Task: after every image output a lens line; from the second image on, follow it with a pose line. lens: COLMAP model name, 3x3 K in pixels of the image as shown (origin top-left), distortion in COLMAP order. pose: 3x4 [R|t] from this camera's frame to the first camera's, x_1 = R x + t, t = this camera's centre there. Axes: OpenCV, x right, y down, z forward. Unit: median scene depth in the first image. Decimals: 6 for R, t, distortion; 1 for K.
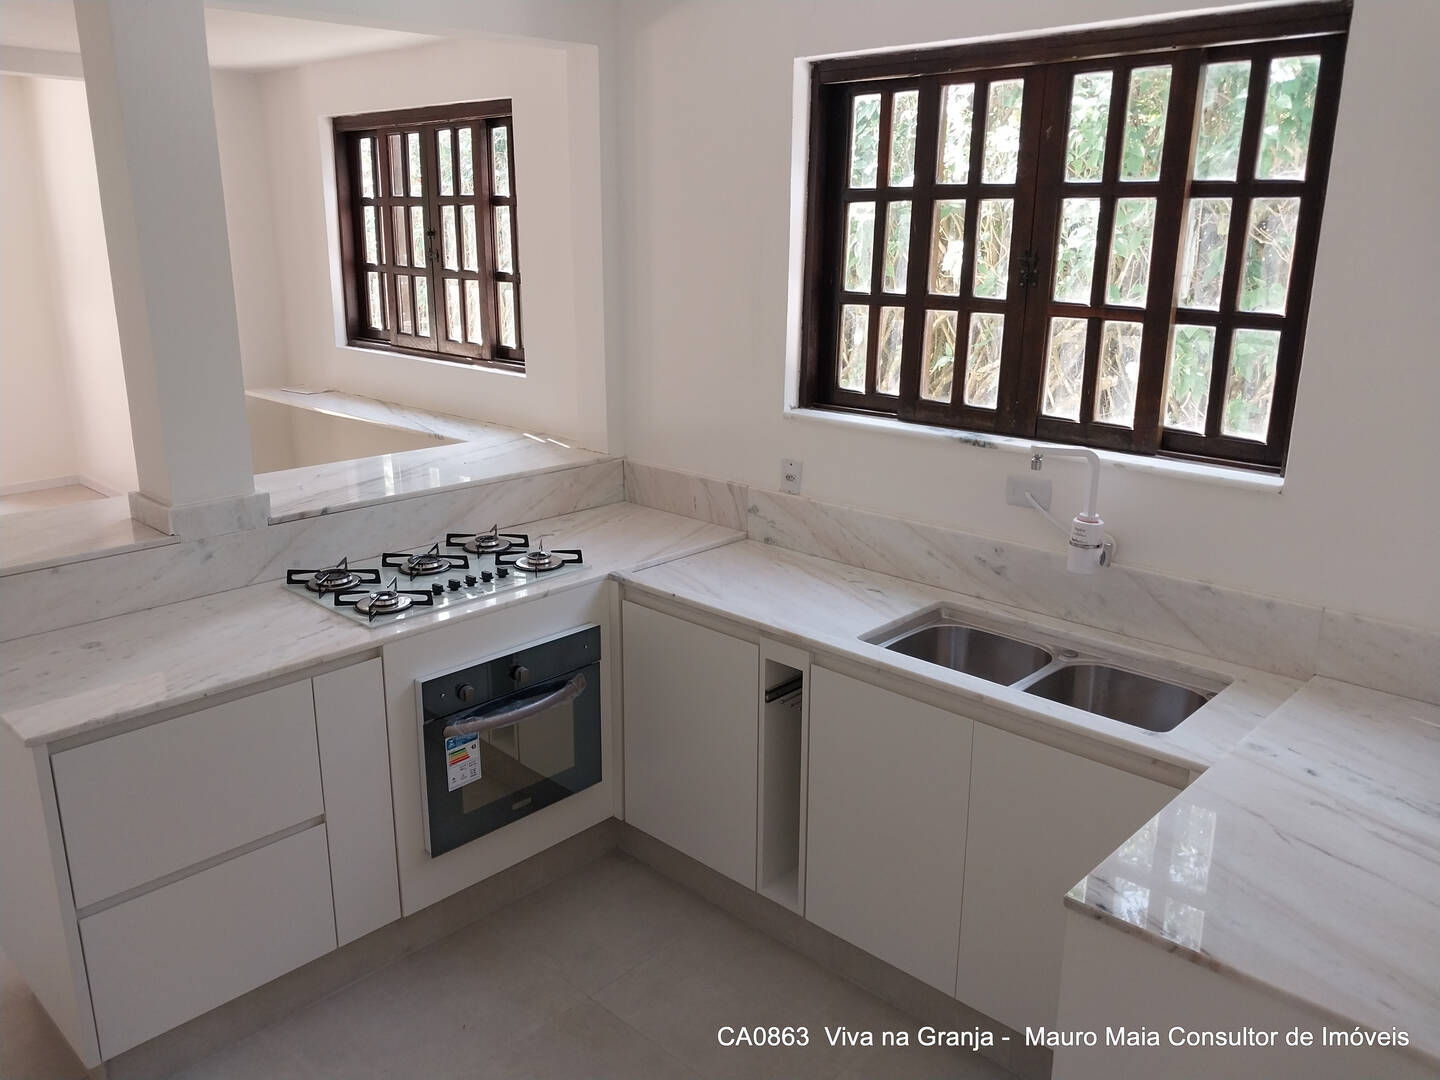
lens RADIAL K [[1116.5, 0, 716.8], [0, 1116.5, 513.6], [0, 0, 1]] dist [0.127350, -0.286940]
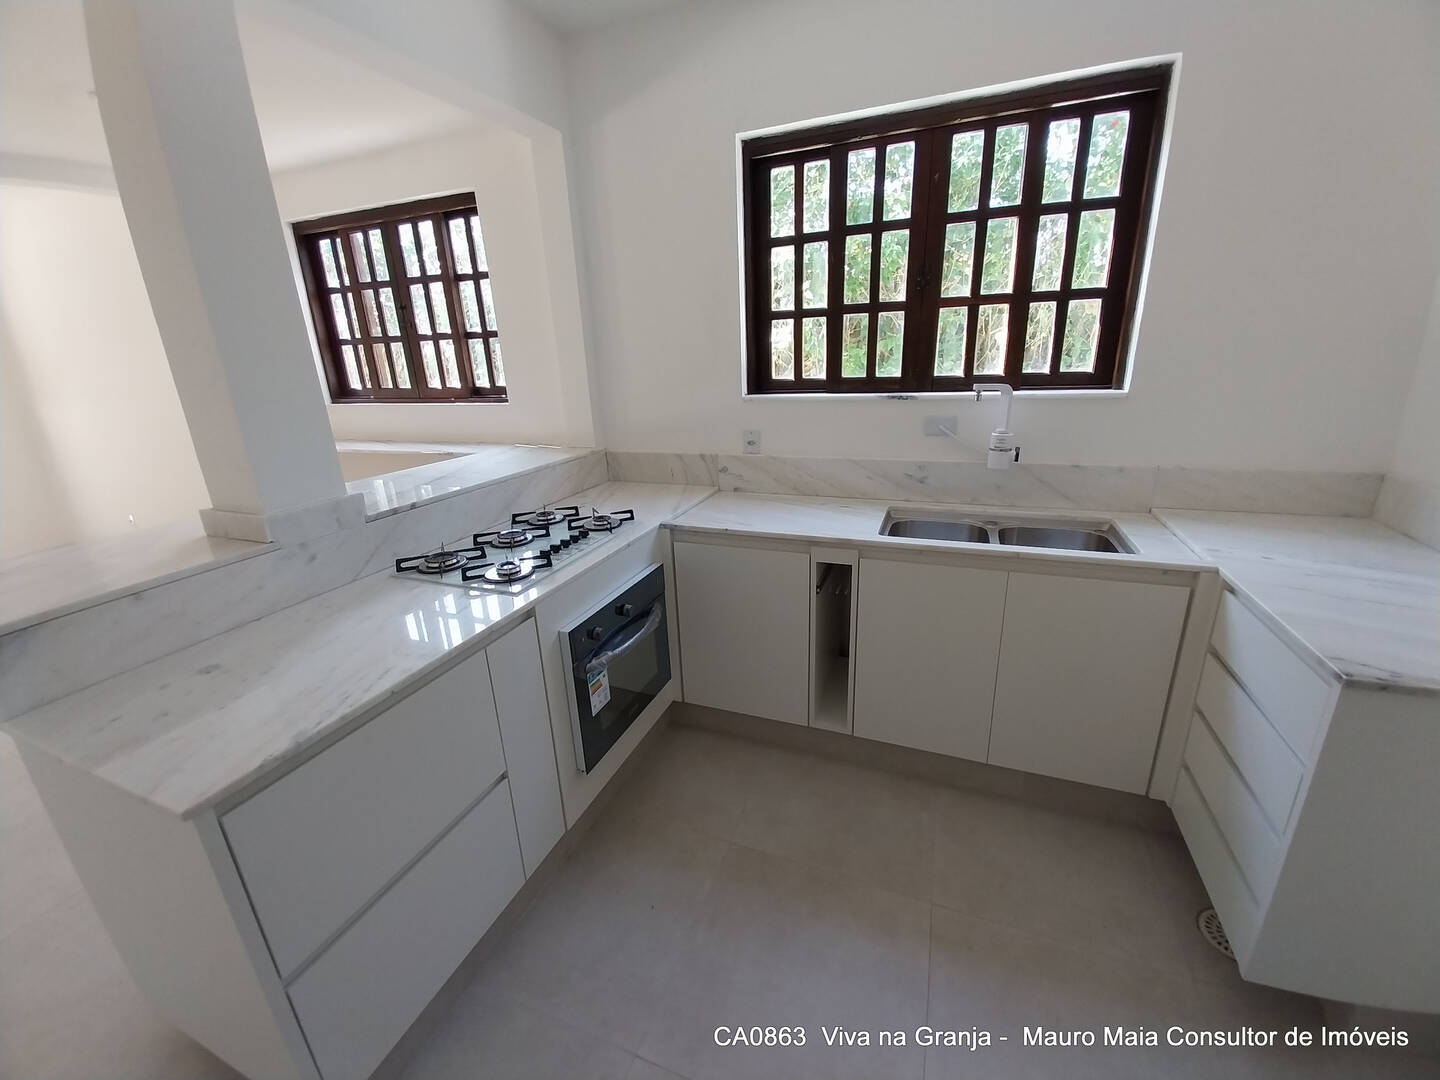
lens RADIAL K [[565.6, 0, 725.0], [0, 565.6, 527.0], [0, 0, 1]] dist [0.012549, -0.009295]
pose [[0.924807, -0.151041, 0.349168, -0.260950], [0.137339, 0.988466, 0.063827, 0.026210], [-0.354781, -0.011073, 0.934884, 0.356978]]
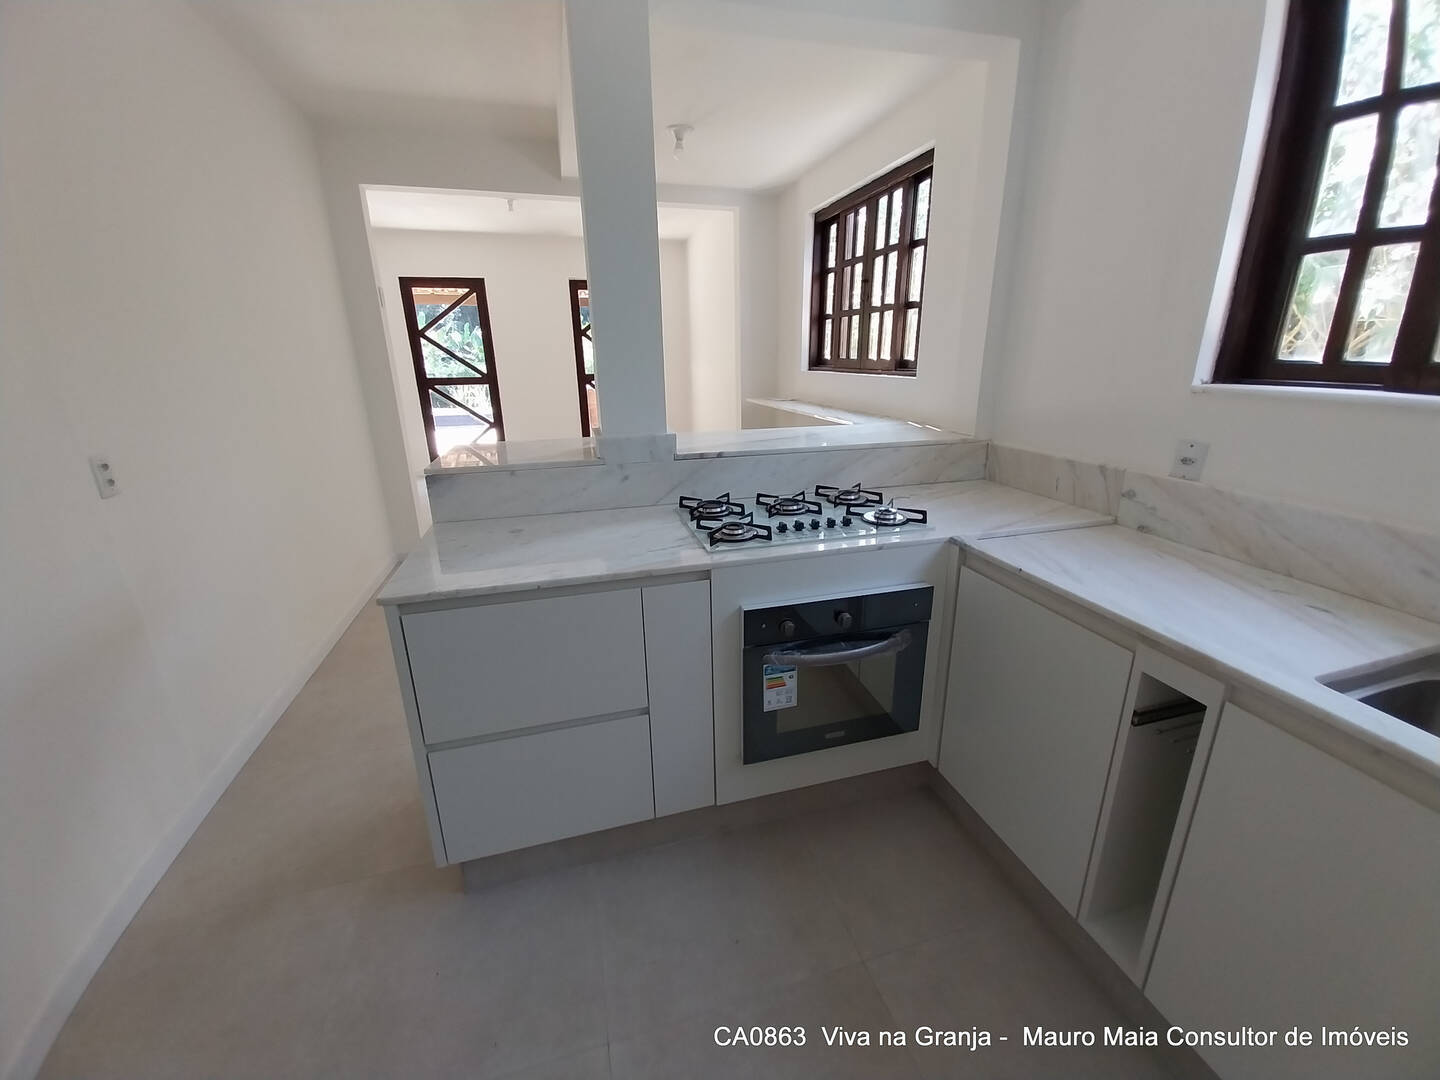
lens RADIAL K [[565.6, 0, 725.0], [0, 565.6, 527.0], [0, 0, 1]] dist [0.012549, -0.009295]
pose [[0.856602, 0.134600, -0.498112, -0.019020], [-0.112799, 0.990875, 0.073774, 0.030599], [0.503497, -0.007009, 0.863969, 0.464032]]
